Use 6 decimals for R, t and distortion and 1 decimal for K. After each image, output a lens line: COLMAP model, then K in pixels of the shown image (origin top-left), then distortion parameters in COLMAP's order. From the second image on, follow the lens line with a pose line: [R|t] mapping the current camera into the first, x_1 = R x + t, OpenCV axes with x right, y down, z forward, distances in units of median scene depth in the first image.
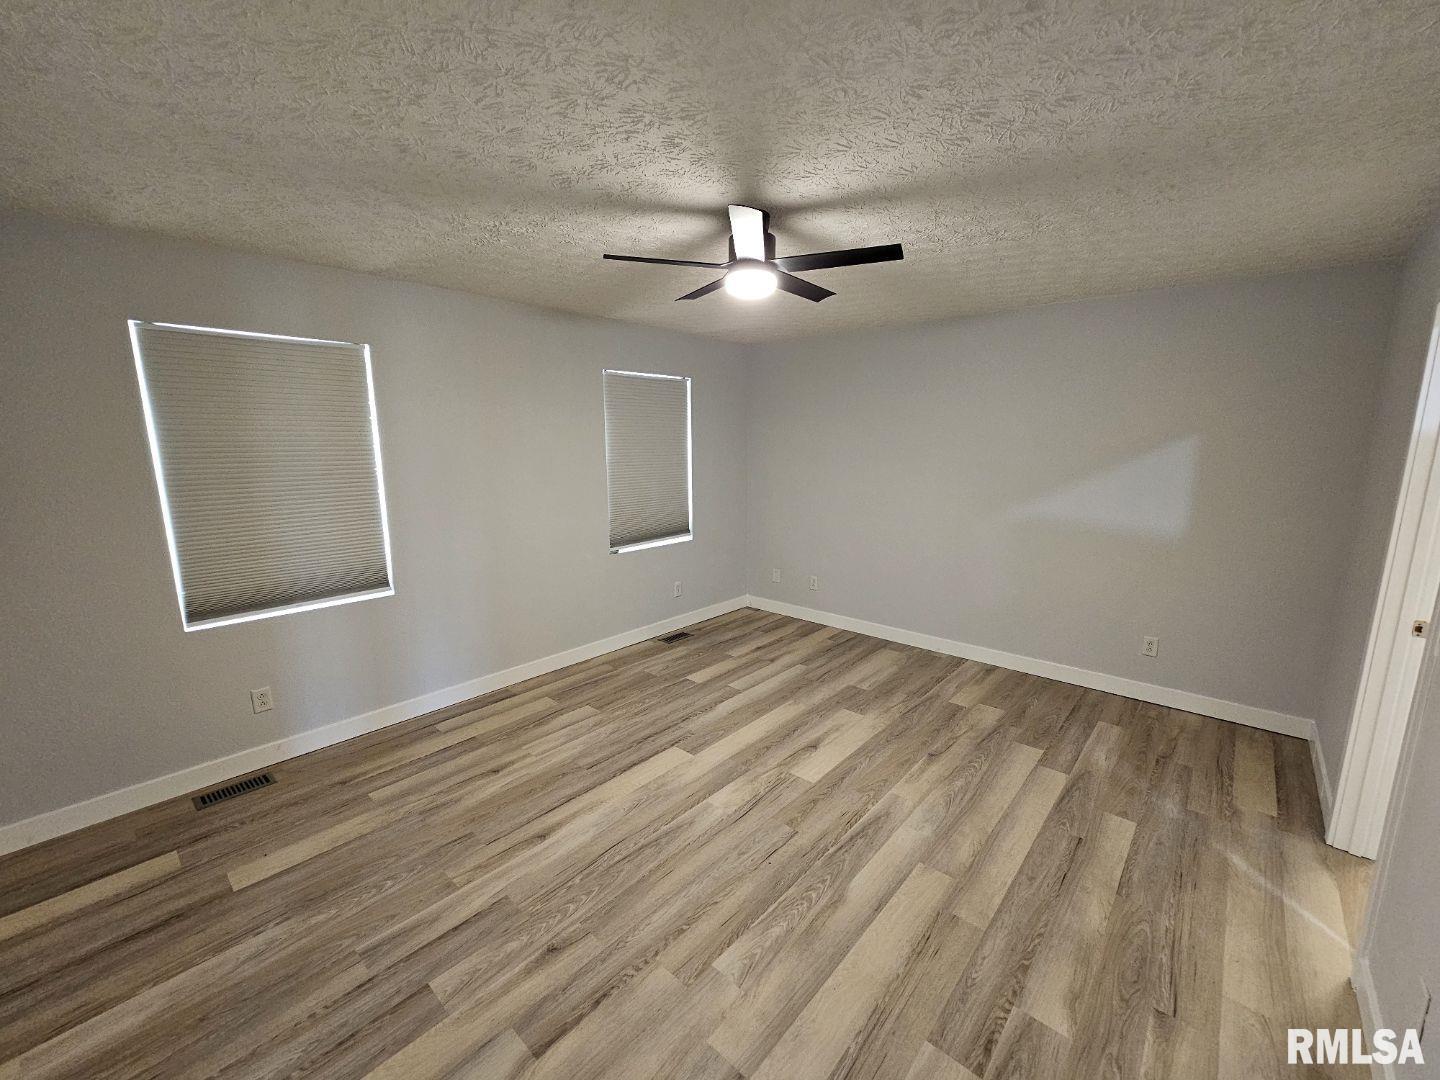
lens RADIAL K [[587.7, 0, 715.1], [0, 587.7, 534.8], [0, 0, 1]] dist [-0.004467, 0.000811]
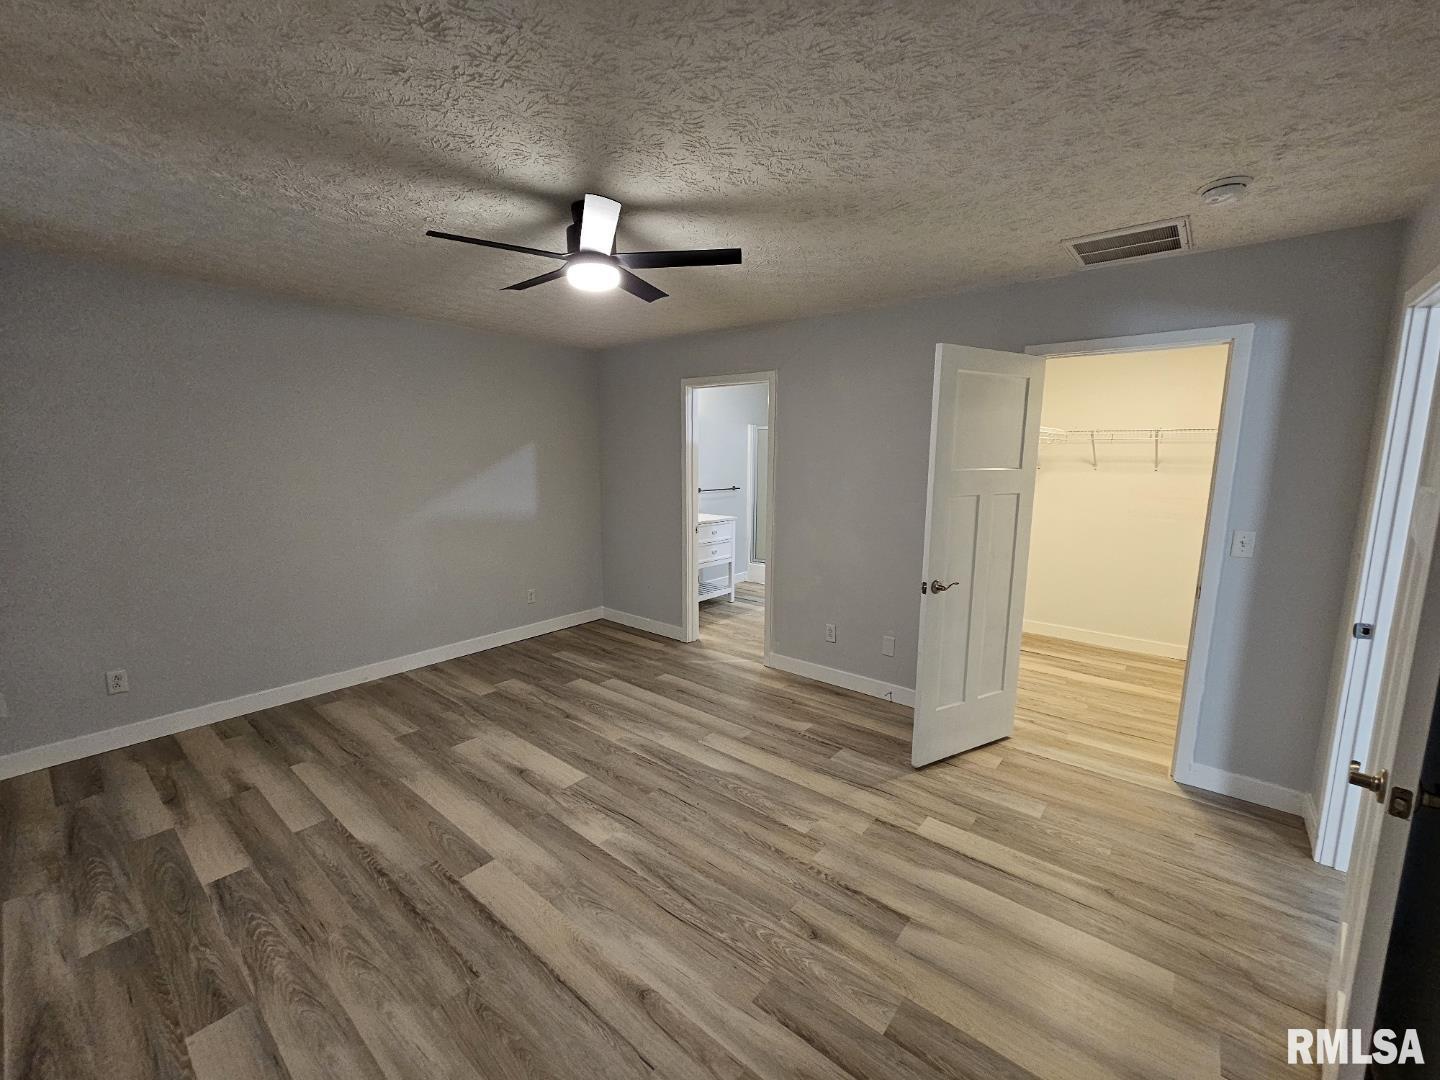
lens RADIAL K [[587.7, 0, 715.2], [0, 587.7, 544.6], [0, 0, 1]] dist [-0.004467, 0.000811]
pose [[-0.039883, -0.153839, 0.987291, -0.809183], [0.155281, 0.975118, 0.158215, -0.105521], [-0.987065, 0.159617, -0.015003, 0.735435]]
